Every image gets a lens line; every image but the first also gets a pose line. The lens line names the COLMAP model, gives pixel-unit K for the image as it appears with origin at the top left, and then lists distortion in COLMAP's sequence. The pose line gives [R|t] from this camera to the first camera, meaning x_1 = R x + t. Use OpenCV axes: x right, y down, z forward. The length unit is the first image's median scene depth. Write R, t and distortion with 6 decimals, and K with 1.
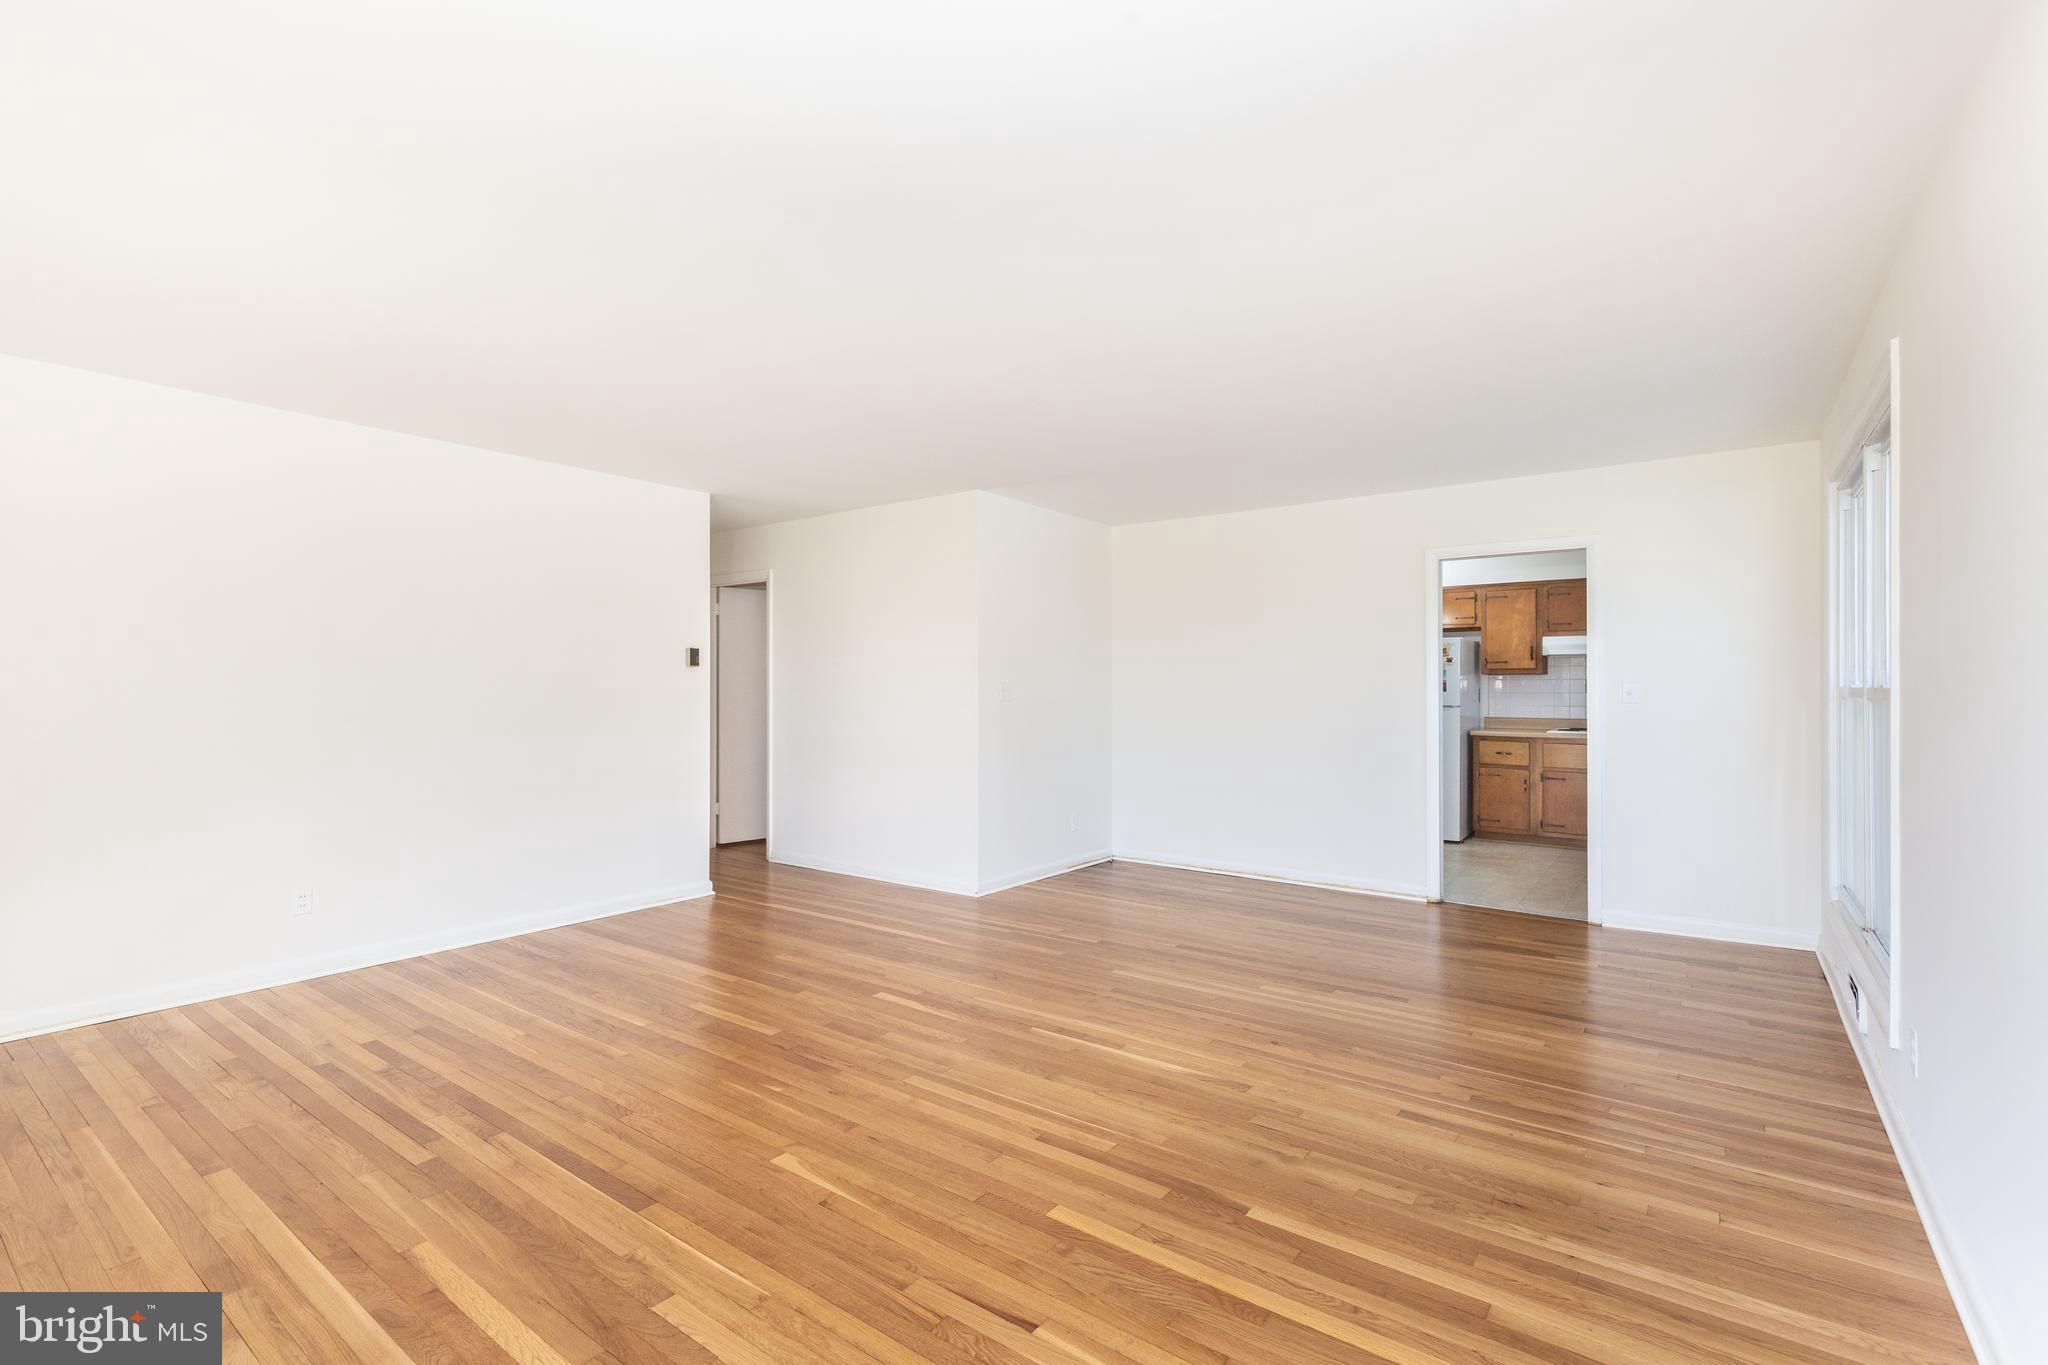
lens RADIAL K [[931.4, 0, 1034.5], [0, 931.4, 685.9], [0, 0, 1]] dist [0.012677, -0.000627]
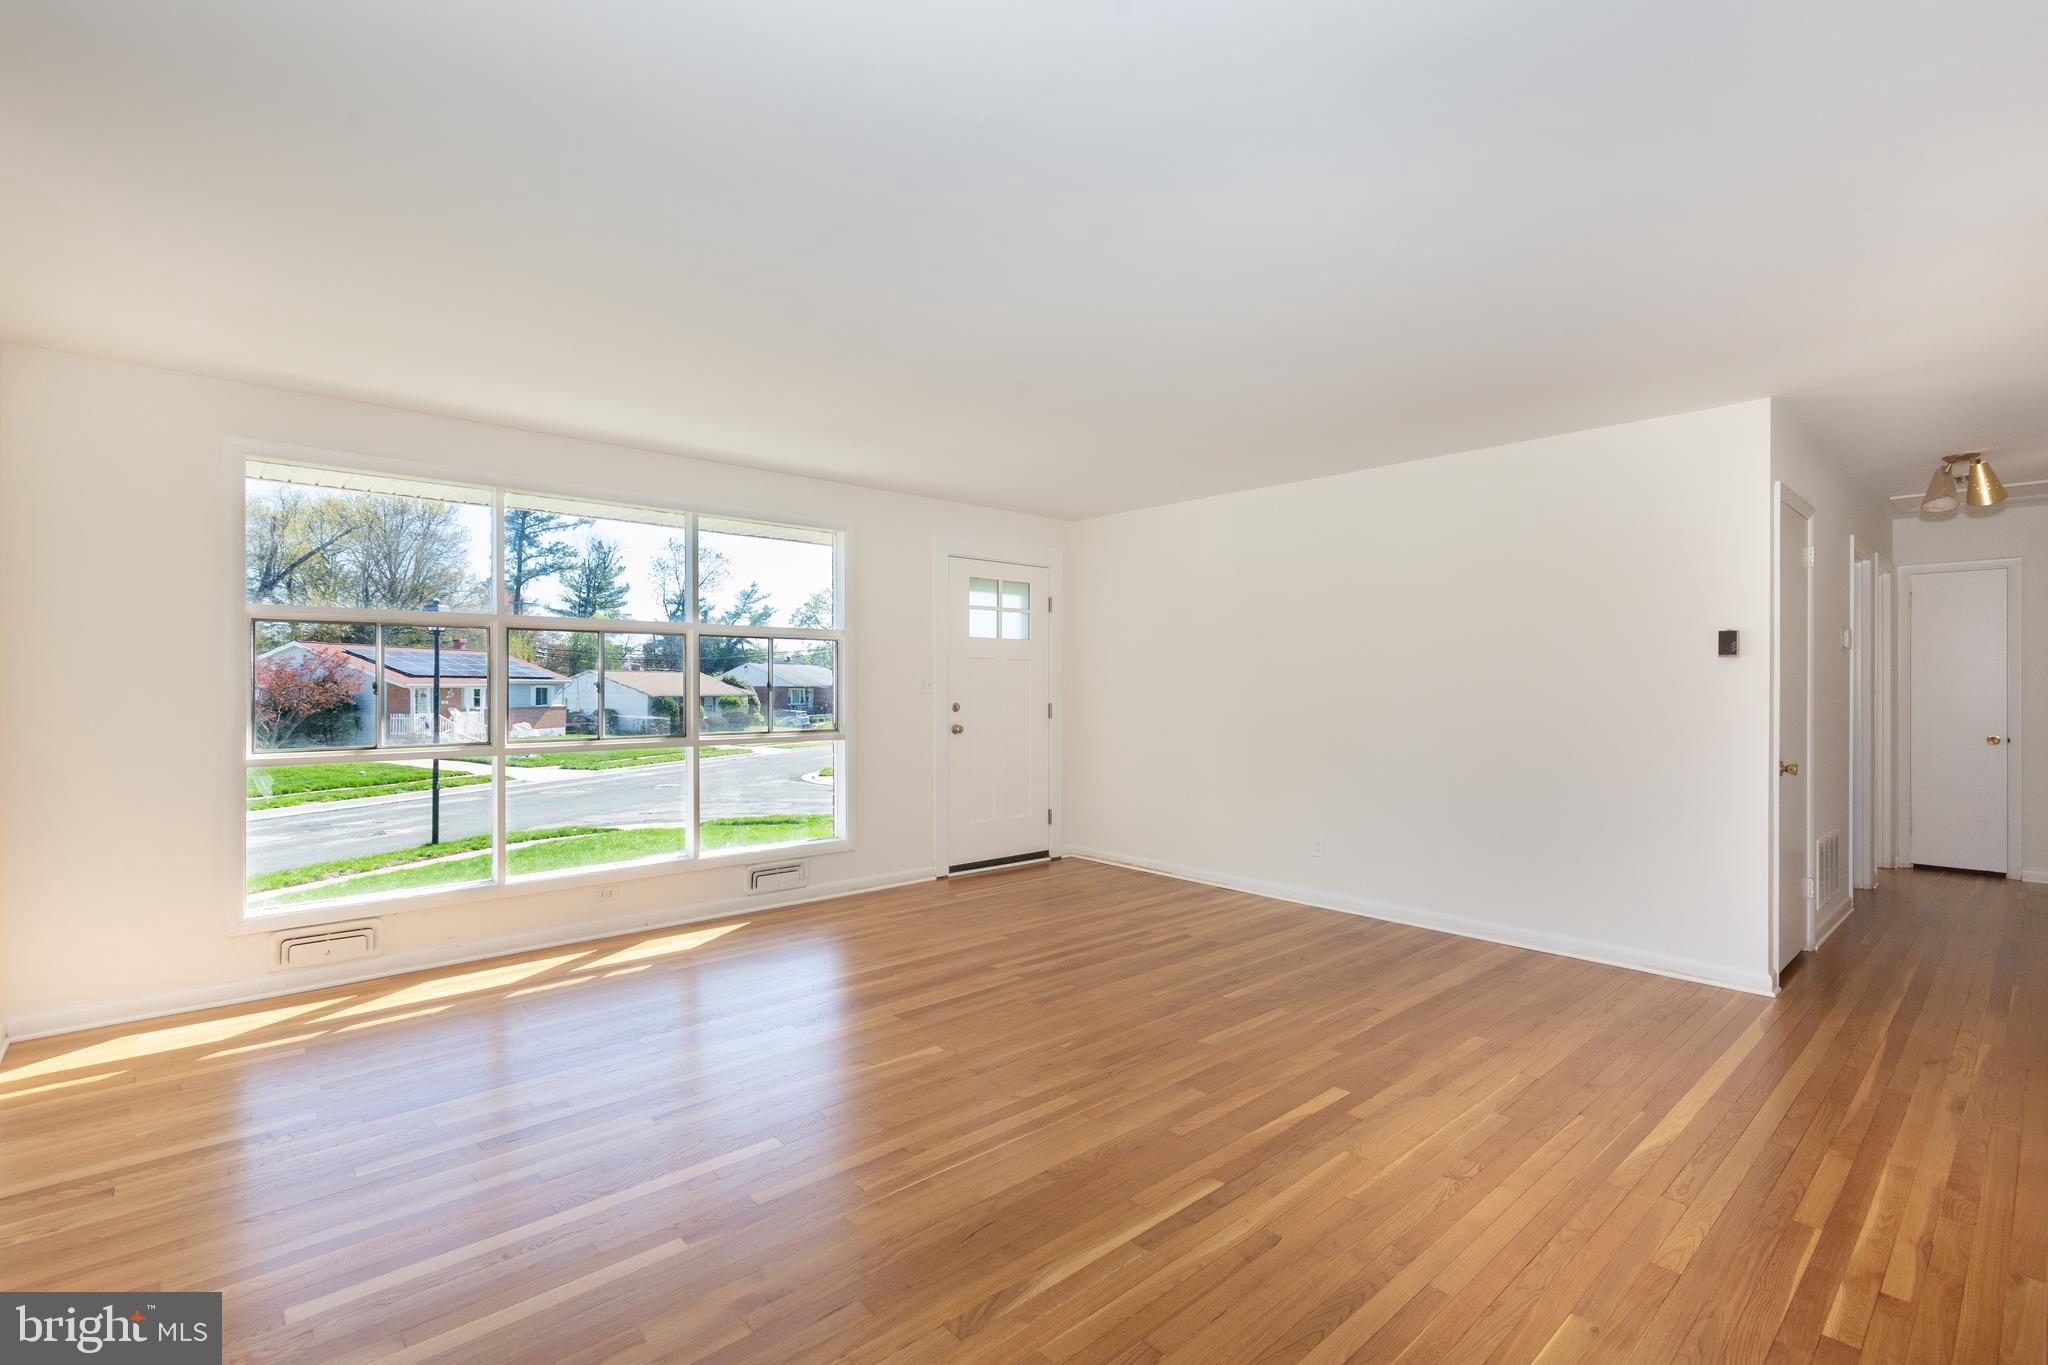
lens RADIAL K [[916.4, 0, 974.4], [0, 916.4, 682.0], [0, 0, 1]] dist [0.003553, 0.000447]
pose [[-0.222091, -0.001874, -0.975024, 0.719328], [-0.000614, 0.999998, -0.001782, 0.001469], [0.975026, 0.000203, -0.222092, 1.007537]]
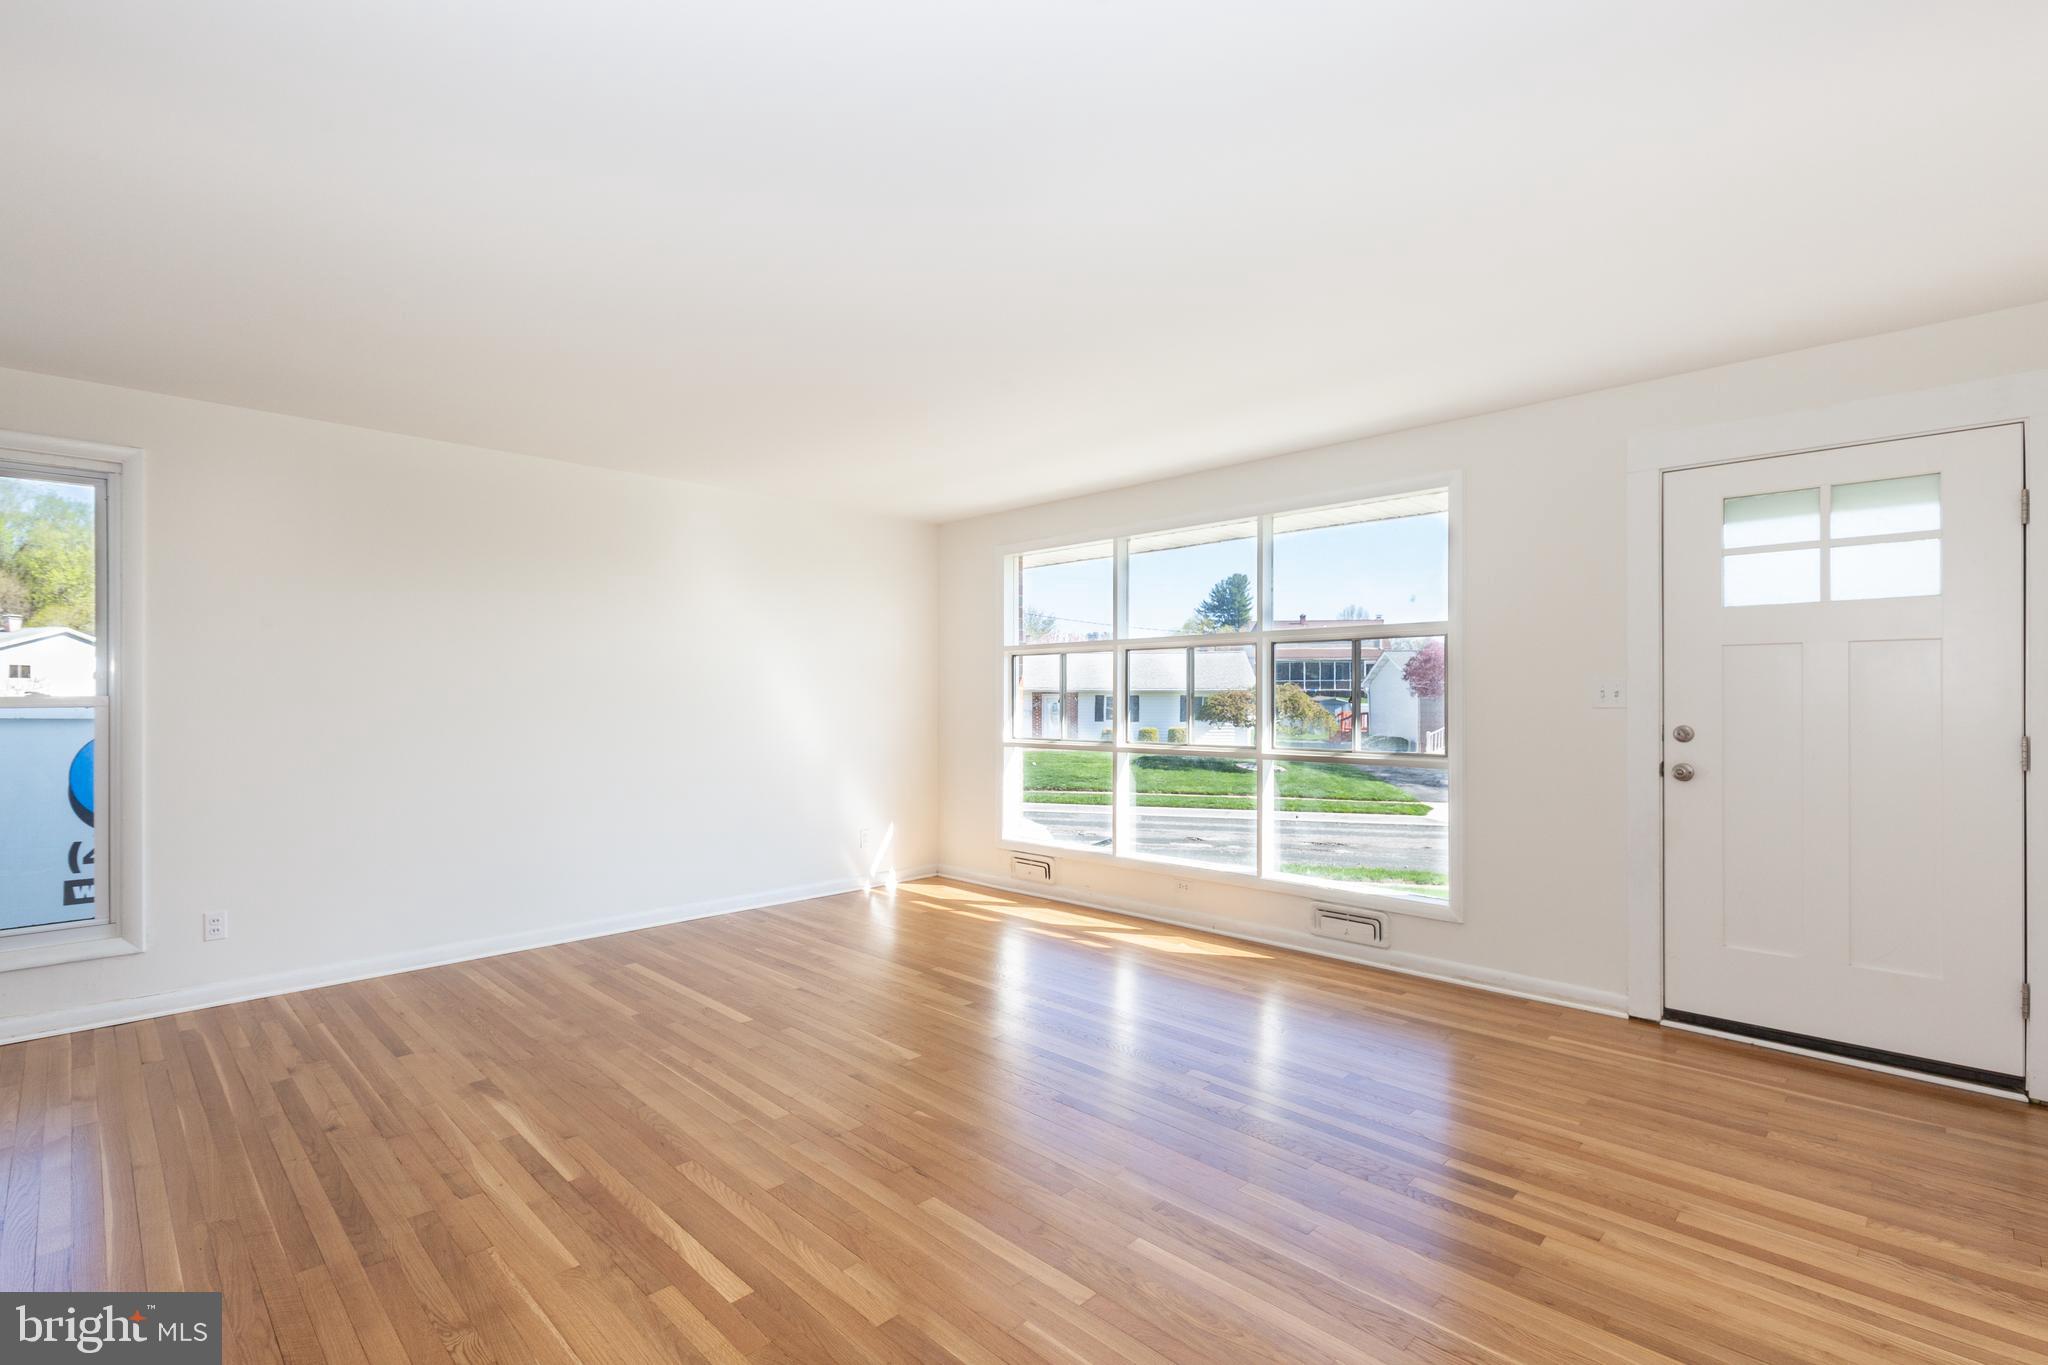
lens RADIAL K [[924.4, 0, 1021.1], [0, 924.4, 698.8], [0, 0, 1]] dist [0.010529, -0.000678]
pose [[-0.991592, 0.003051, 0.129368, -0.444553], [0.003426, 0.999991, 0.002672, 0.003279], [-0.129358, 0.003093, -0.991593, 1.708755]]
